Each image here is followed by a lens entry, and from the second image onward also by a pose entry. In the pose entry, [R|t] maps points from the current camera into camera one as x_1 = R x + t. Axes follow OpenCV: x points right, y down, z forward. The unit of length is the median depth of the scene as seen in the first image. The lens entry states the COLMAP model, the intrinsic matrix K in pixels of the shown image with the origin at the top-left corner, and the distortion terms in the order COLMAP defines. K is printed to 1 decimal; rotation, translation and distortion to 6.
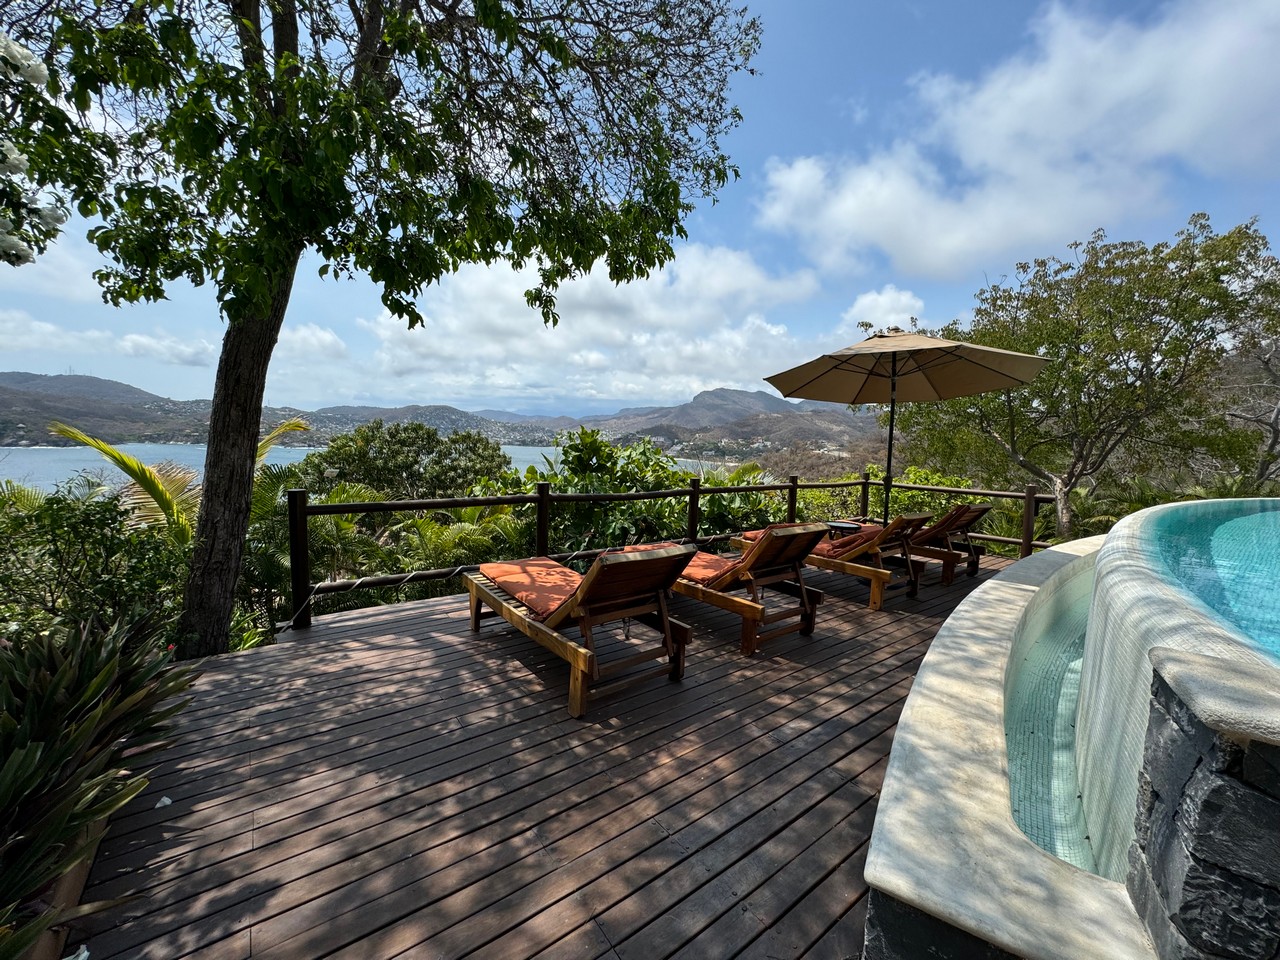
lens RADIAL K [[510.1, 0, 644.7], [0, 510.1, 477.4], [0, 0, 1]] dist [0.000492, -0.000301]
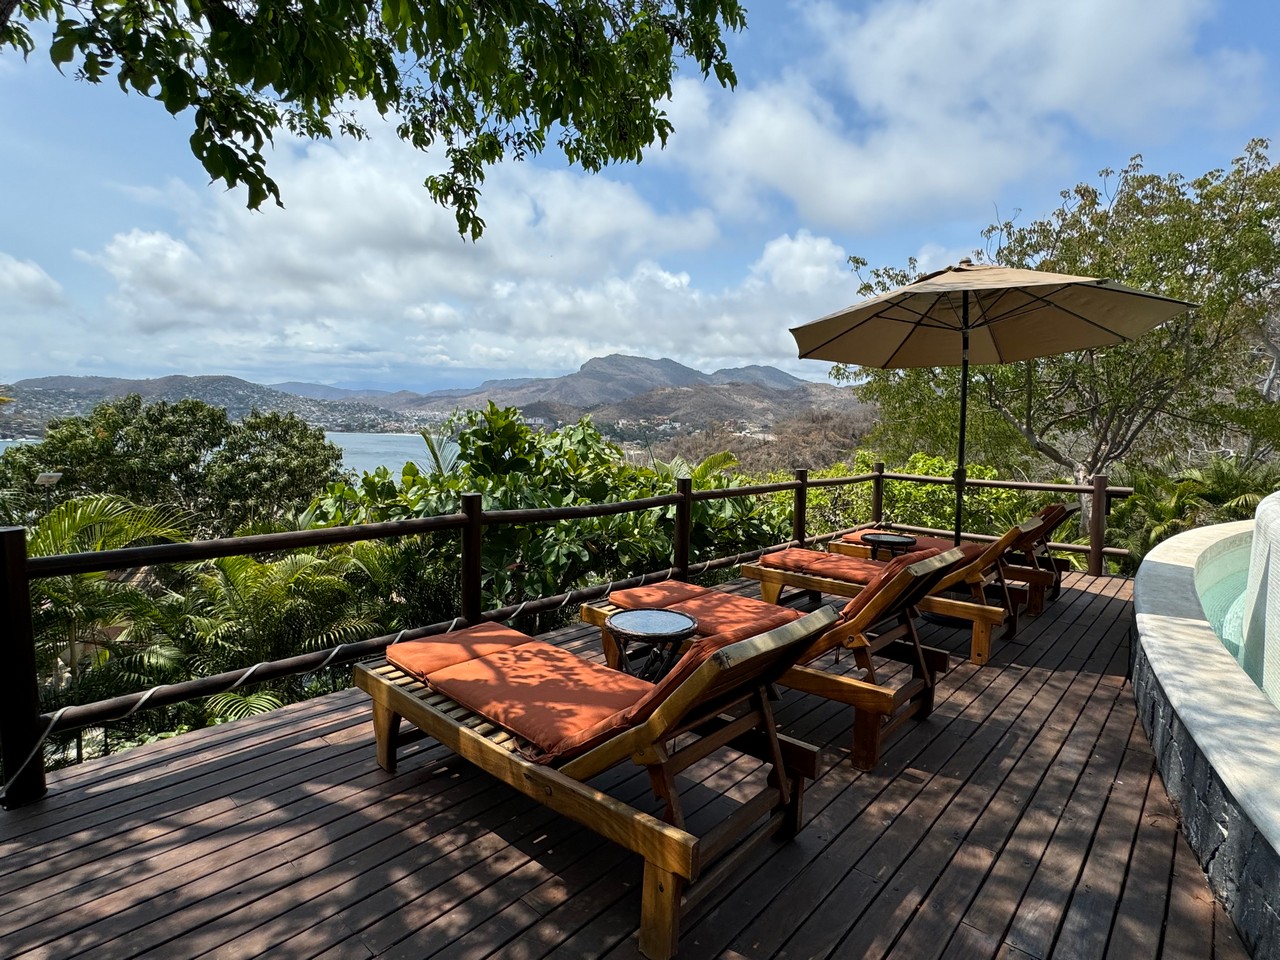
lens RADIAL K [[659.7, 0, 640.0], [0, 659.7, 480.0], [0, 0, 1]] dist [-0.002590, 0.000632]
pose [[0.982608, -0.027307, 0.183672, -0.174321], [0.024483, 0.999545, 0.017625, -0.018589], [-0.184070, -0.012821, 0.982830, 0.234137]]
